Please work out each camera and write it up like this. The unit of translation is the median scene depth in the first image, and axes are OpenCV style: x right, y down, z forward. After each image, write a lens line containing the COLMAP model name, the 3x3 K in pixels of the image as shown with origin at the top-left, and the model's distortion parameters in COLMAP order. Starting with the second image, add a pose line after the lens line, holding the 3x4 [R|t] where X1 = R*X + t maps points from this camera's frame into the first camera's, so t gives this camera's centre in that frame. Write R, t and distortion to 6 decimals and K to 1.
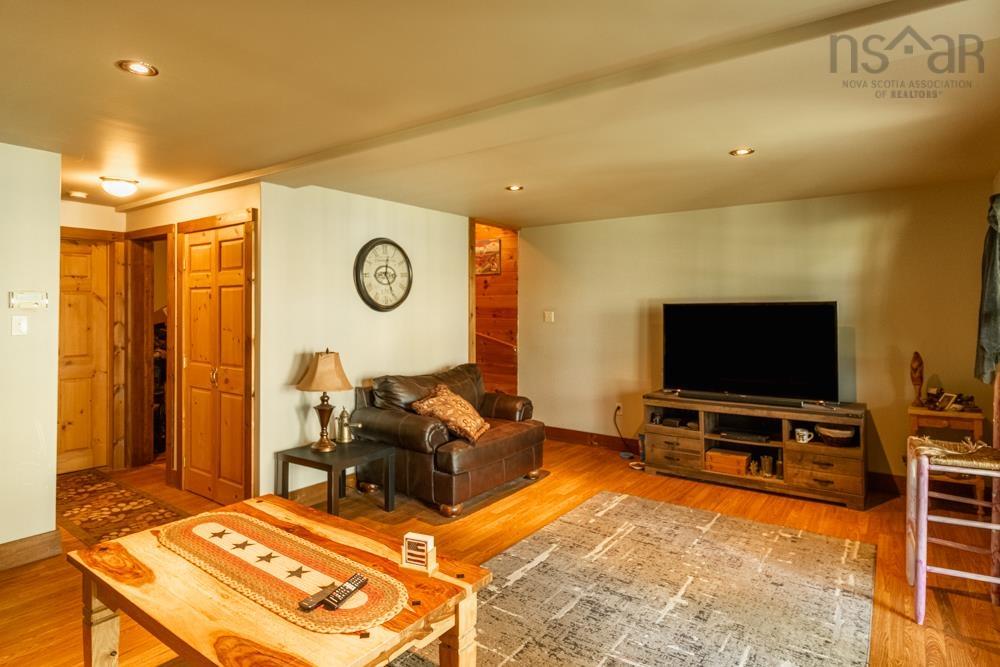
lens RADIAL K [[543.8, 0, 500.4], [0, 543.8, 323.3], [0, 0, 1]] dist [0.002811, 0.000348]
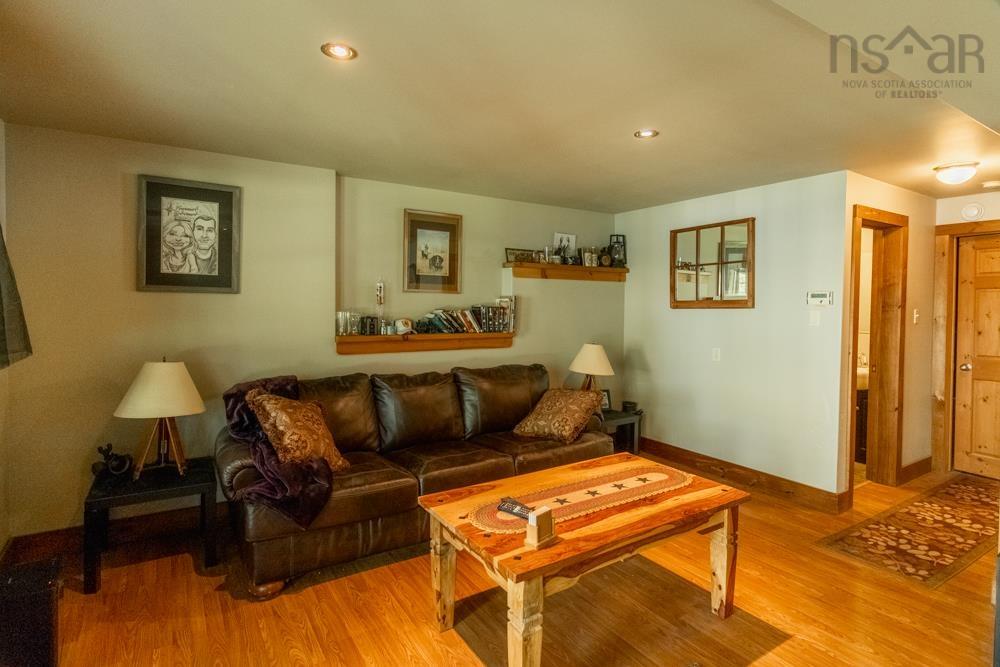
lens RADIAL K [[509.3, 0, 500.2], [0, 509.3, 310.5], [0, 0, 1]] dist [0.004369, 0.001401]
pose [[-0.368846, 0.009543, -0.929441, 0.674894], [-0.023969, 0.999517, 0.019775, -0.024844], [0.929181, 0.029572, -0.368440, 1.049047]]
